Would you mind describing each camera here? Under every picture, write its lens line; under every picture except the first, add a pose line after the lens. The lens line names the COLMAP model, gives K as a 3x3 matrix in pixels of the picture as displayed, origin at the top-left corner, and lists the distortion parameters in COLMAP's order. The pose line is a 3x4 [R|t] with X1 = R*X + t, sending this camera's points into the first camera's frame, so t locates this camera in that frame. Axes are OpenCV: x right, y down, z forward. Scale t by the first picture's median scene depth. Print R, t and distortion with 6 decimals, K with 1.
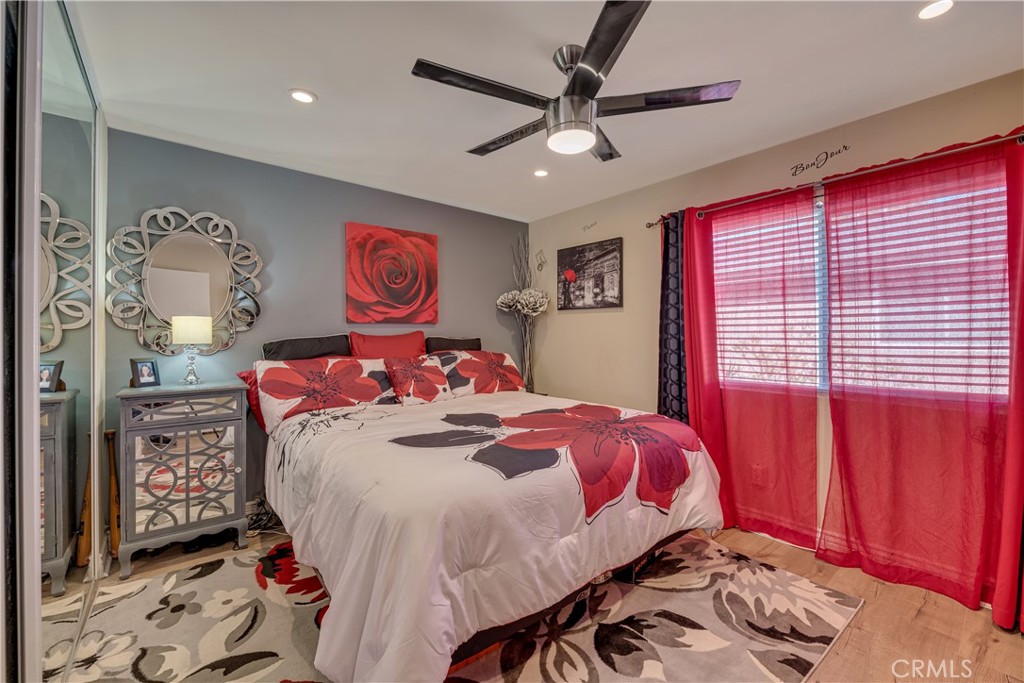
lens RADIAL K [[420.0, 0, 512.4], [0, 420.0, 329.9], [0, 0, 1]] dist [-0.012845, -0.000869]
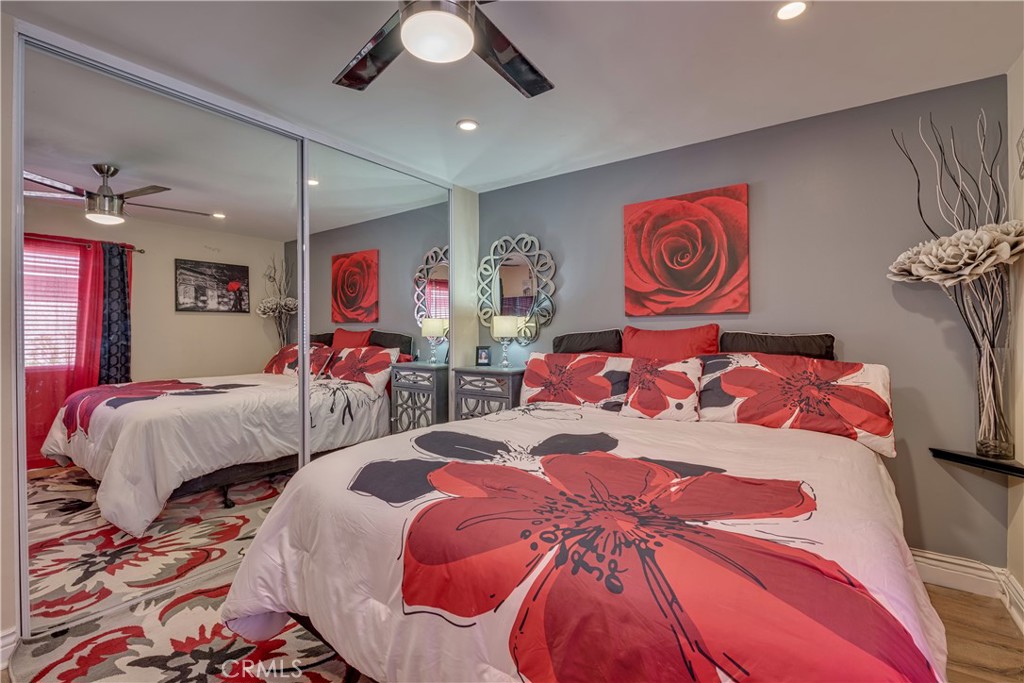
lens RADIAL K [[444.3, 0, 519.3], [0, 444.3, 329.0], [0, 0, 1]] dist [-0.002826, -0.000442]
pose [[0.275932, -0.003930, -0.961169, 0.463178], [0.014444, 0.999896, 0.000058, 0.006782], [0.961069, -0.013899, 0.275960, 0.499420]]
